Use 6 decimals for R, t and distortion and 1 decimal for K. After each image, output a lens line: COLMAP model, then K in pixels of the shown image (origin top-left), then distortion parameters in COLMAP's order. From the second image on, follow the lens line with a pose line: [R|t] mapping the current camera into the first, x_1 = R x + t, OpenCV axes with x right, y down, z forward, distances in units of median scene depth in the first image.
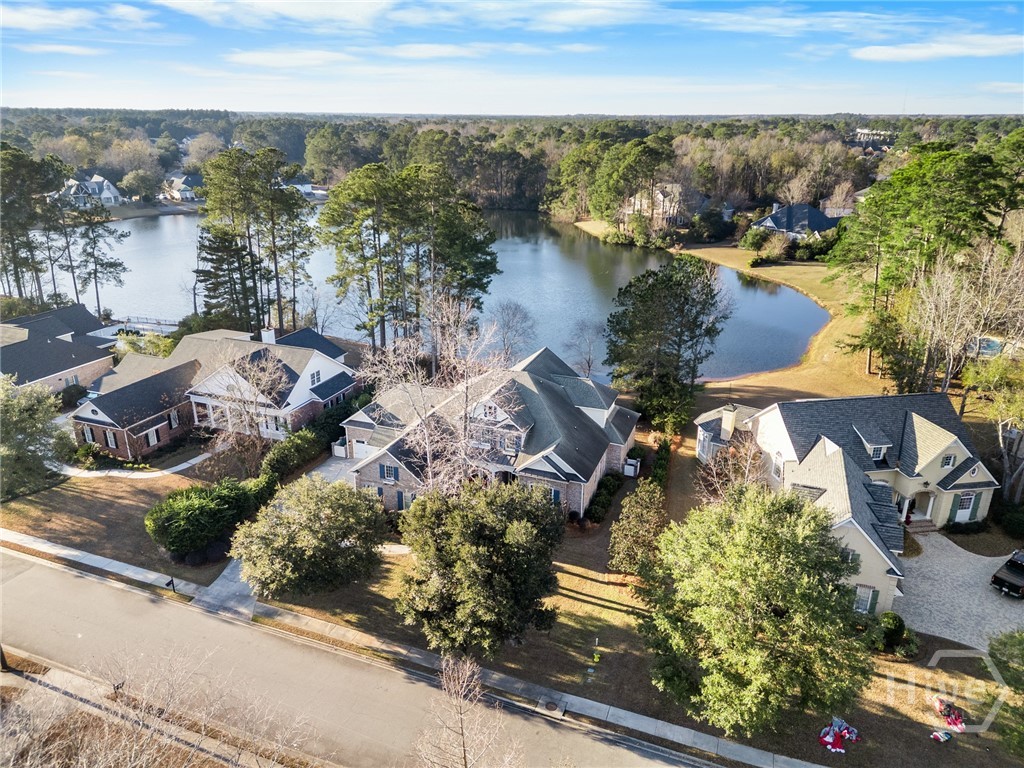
lens RADIAL K [[716.2, 0, 512.0], [0, 716.2, 384.0], [0, 0, 1]] dist [-0.001787, -0.004332]
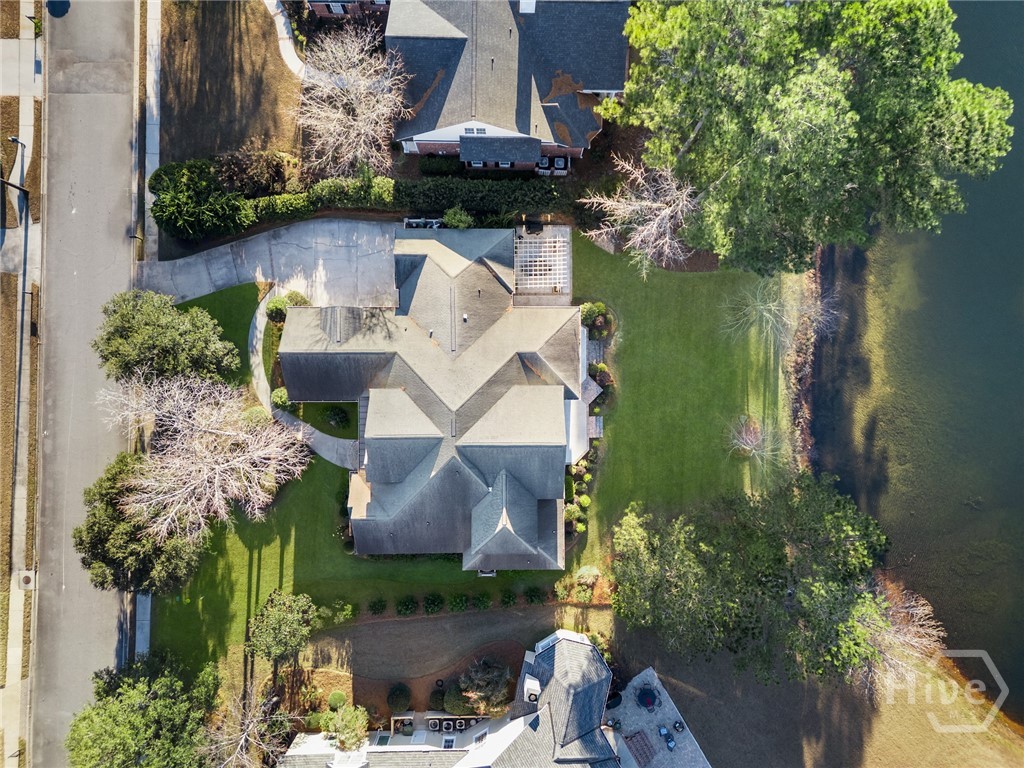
lens RADIAL K [[716.2, 0, 512.0], [0, 716.2, 384.0], [0, 0, 1]] dist [-0.001787, -0.004332]
pose [[0.348675, 0.936698, -0.031967, -0.003897], [-0.336030, 0.156777, 0.928711, -0.905950], [0.874934, -0.313076, 0.369423, 0.969607]]
